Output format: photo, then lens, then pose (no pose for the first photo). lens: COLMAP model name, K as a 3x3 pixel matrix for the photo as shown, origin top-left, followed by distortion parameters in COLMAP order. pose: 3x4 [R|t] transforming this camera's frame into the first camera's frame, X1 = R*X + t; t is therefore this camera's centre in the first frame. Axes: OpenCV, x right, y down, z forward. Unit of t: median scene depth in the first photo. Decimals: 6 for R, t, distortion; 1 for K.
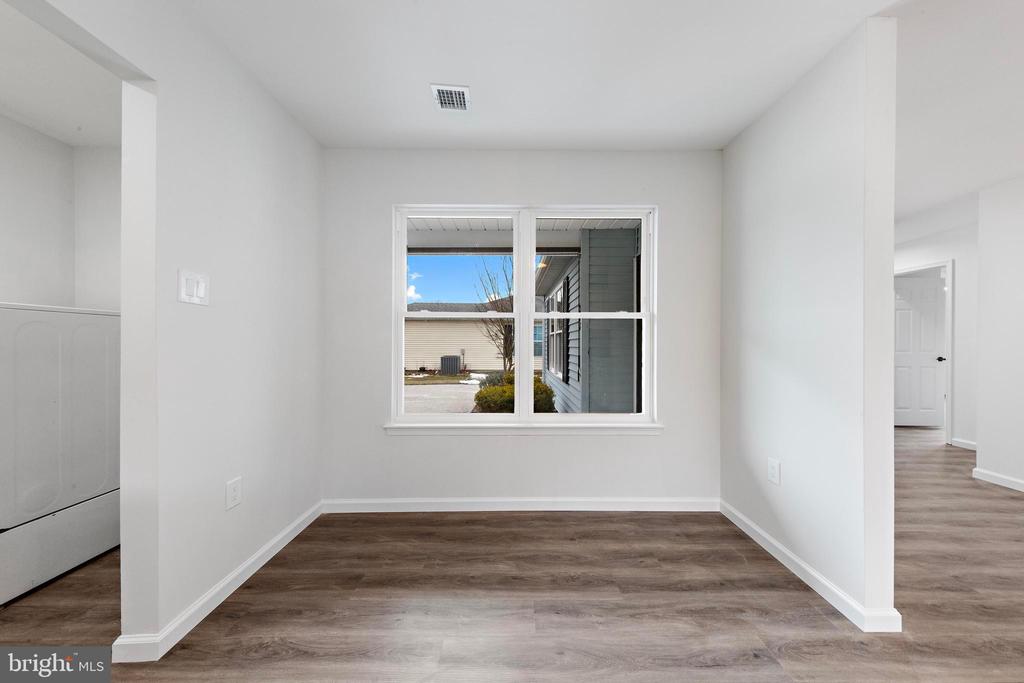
lens RADIAL K [[336.6, 0, 504.2], [0, 336.6, 345.5], [0, 0, 1]] dist [0.002662, -0.000423]
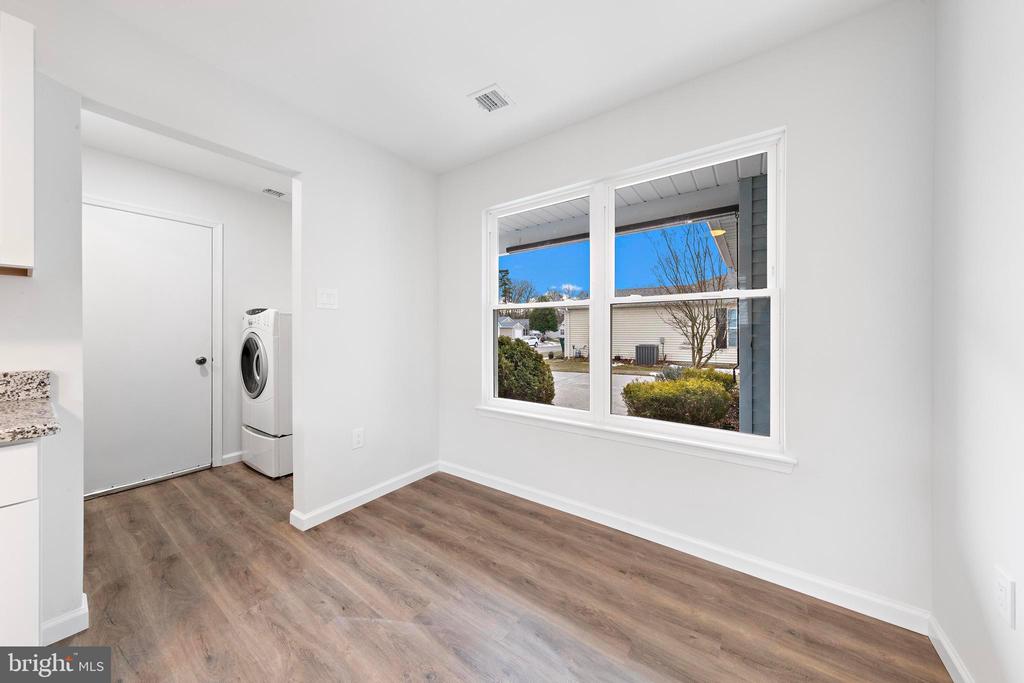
lens RADIAL K [[336.6, 0, 504.1], [0, 336.6, 334.2], [0, 0, 1]] dist [0.002662, -0.000423]
pose [[0.814988, 0.002389, -0.579472, 0.467662], [-0.000313, 0.999993, 0.003681, -0.011330], [0.579477, -0.002819, 0.814984, 0.166014]]
